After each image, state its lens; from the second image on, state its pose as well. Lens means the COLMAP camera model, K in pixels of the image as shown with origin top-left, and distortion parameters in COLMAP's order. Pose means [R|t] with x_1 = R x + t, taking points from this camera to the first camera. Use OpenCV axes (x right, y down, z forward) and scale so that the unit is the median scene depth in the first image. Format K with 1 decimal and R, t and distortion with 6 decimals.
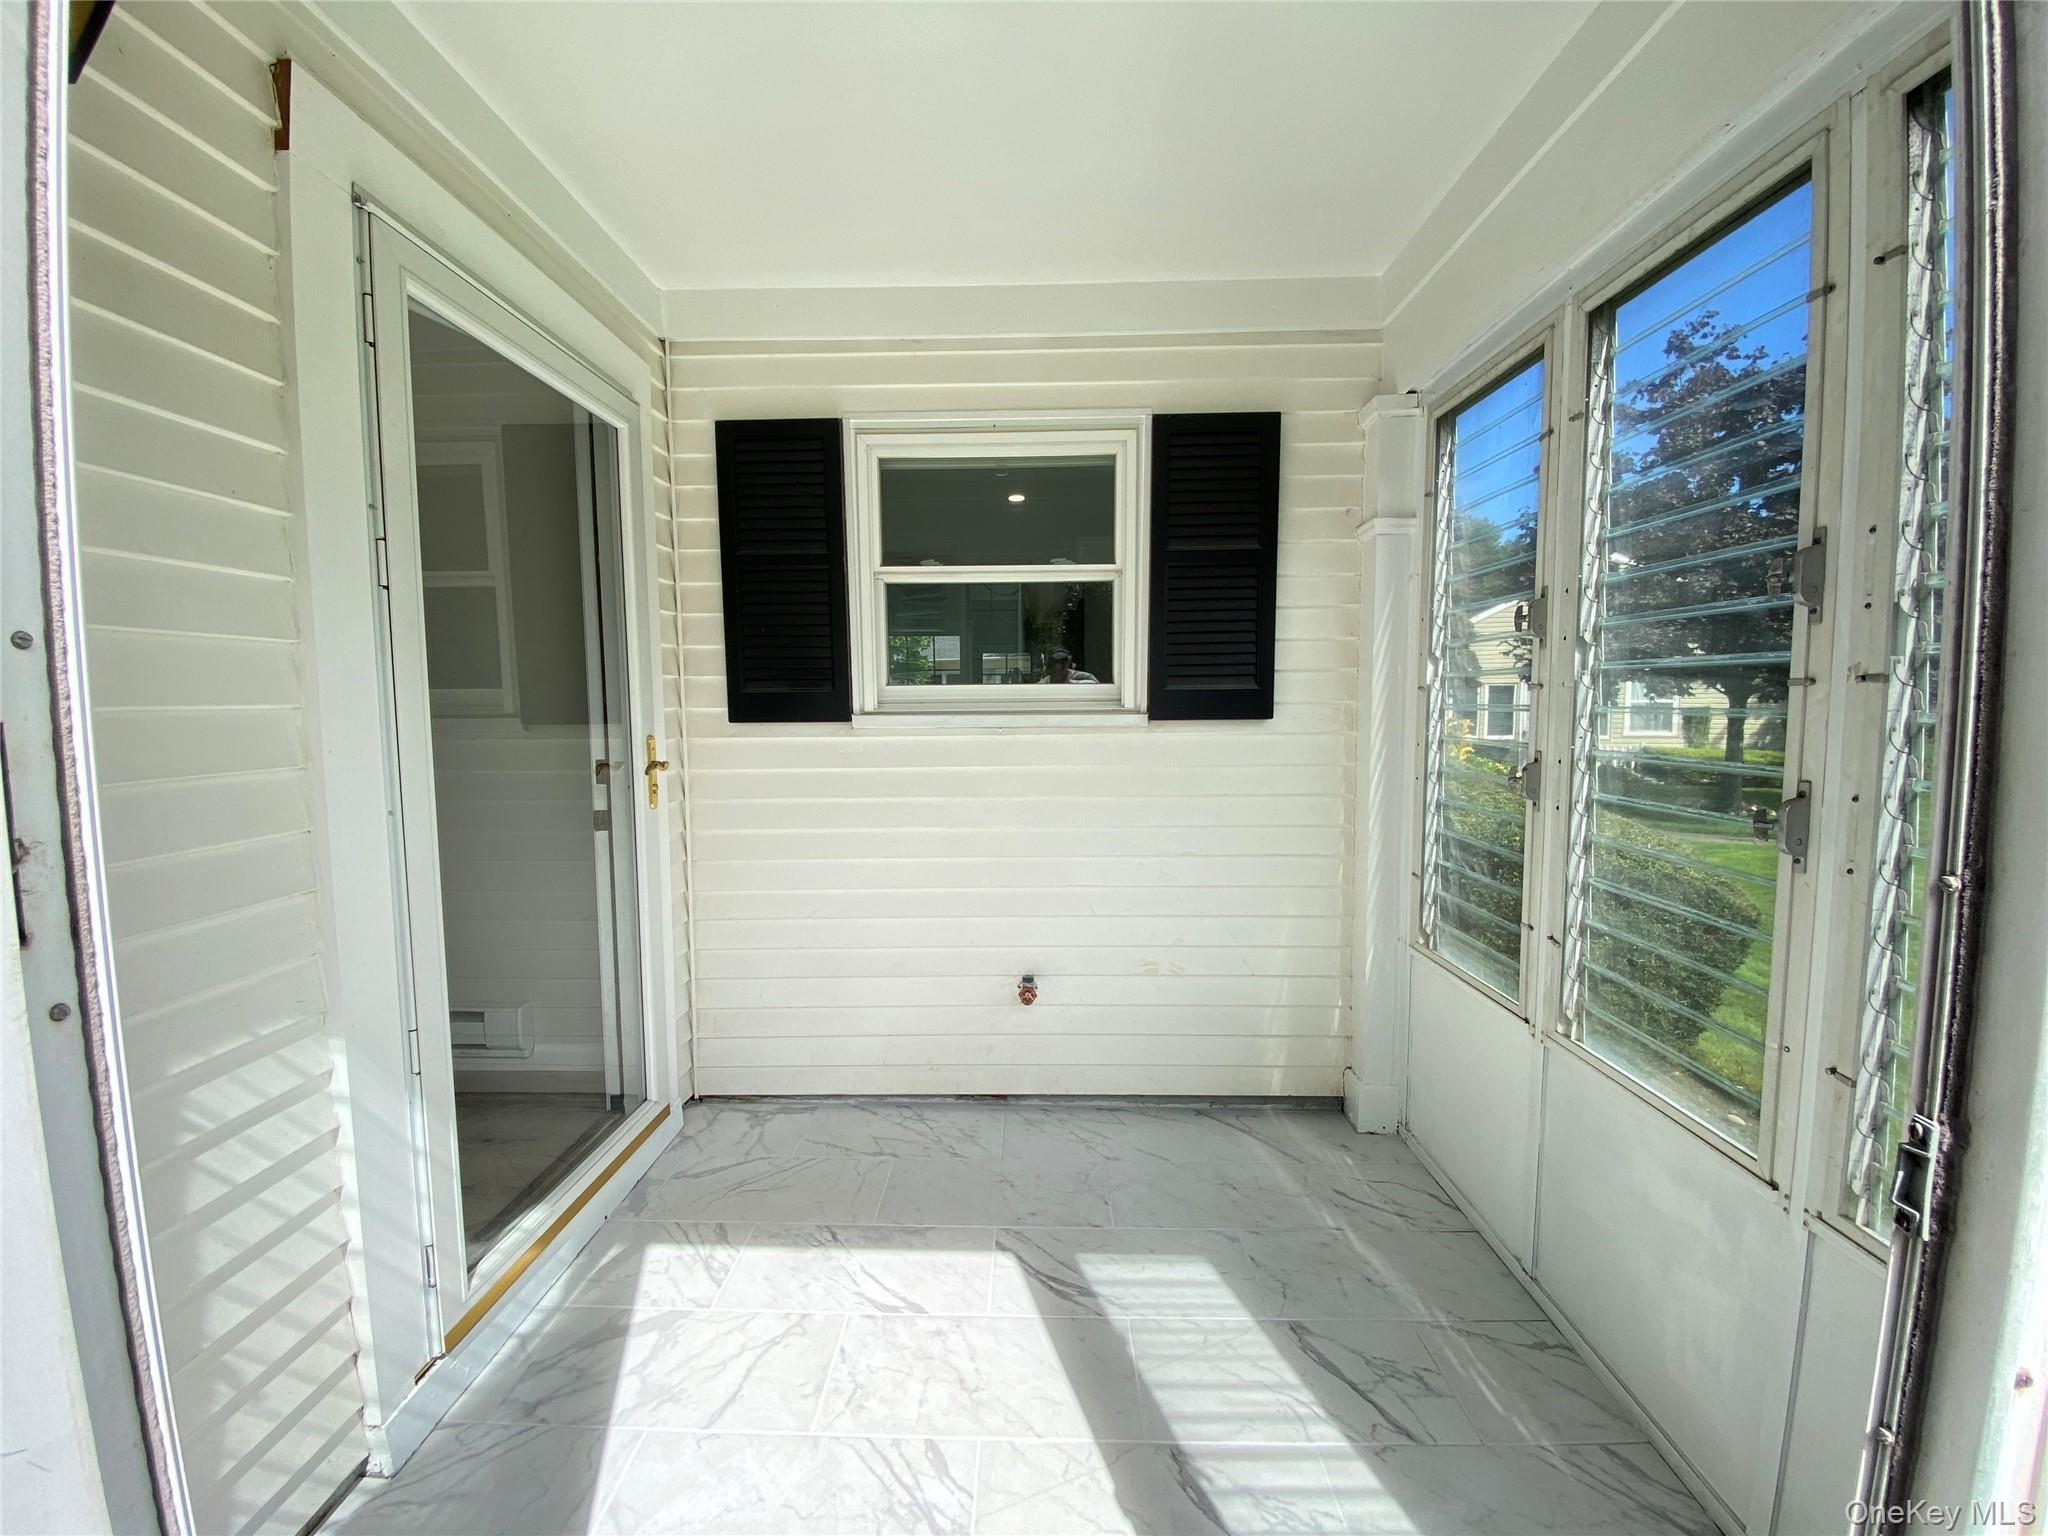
lens RADIAL K [[819.7, 0, 1024.0], [0, 819.7, 768.0], [0, 0, 1]] dist [0.001153, -0.019704]
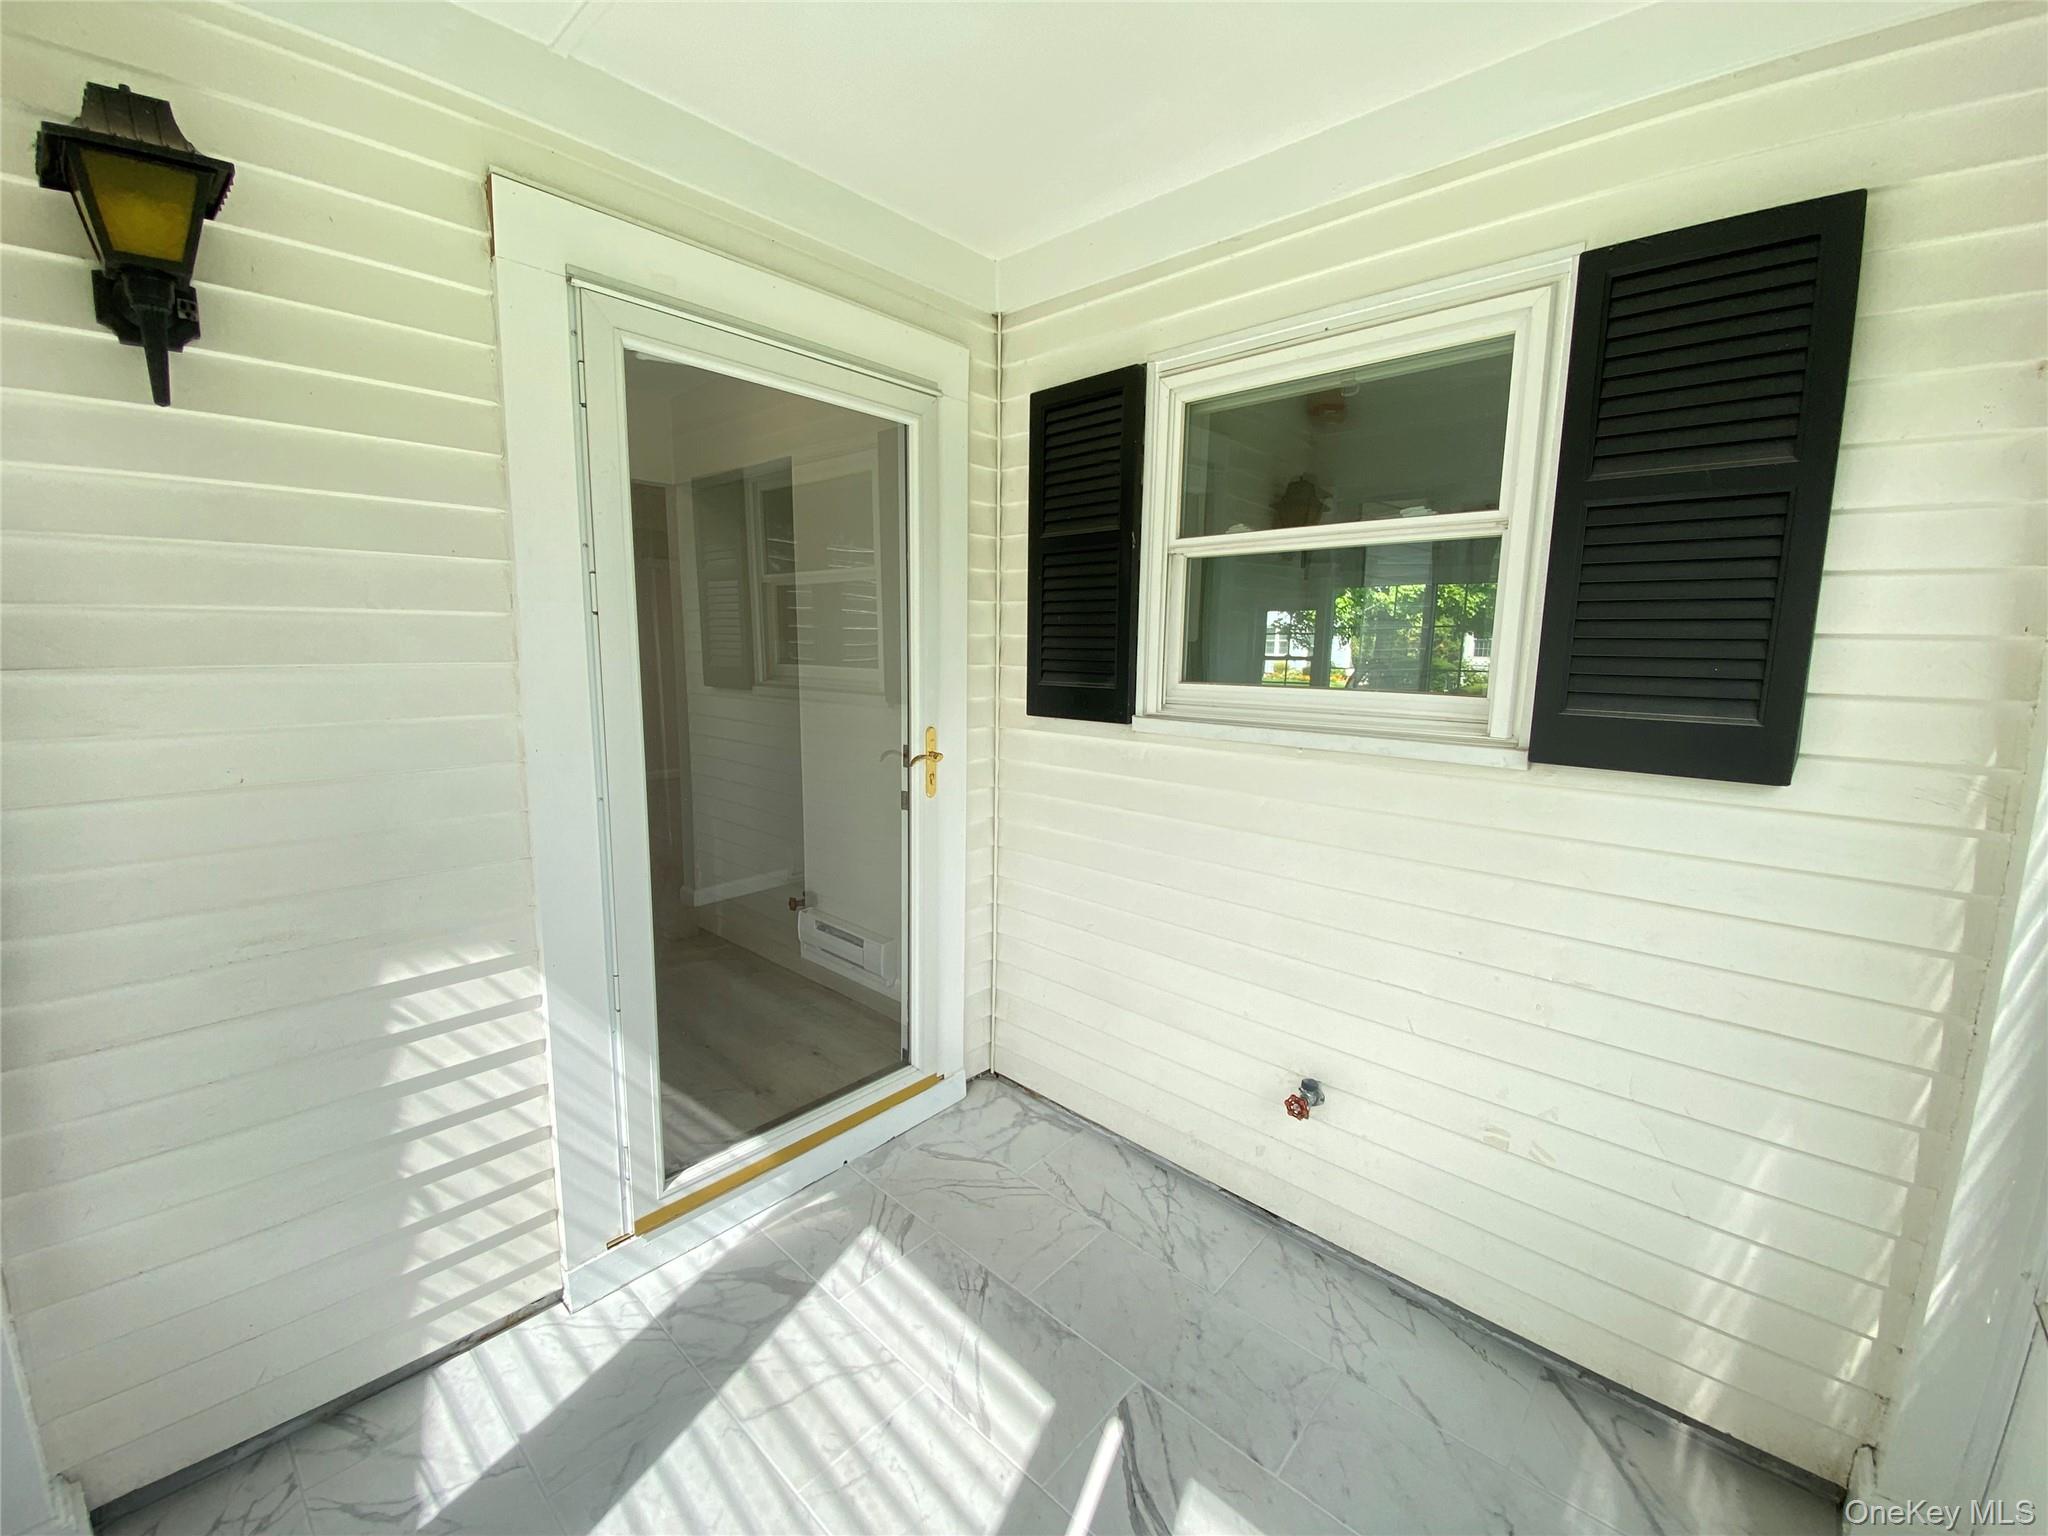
lens RADIAL K [[804.0, 0, 1019.1], [0, 804.0, 760.5], [0, 0, 1]] dist [-0.001436, -0.021164]
pose [[0.747014, 0.111652, -0.655365, 0.263463], [-0.071269, 0.993565, 0.088034, -0.085744], [0.660977, -0.019056, 0.750164, 0.289924]]
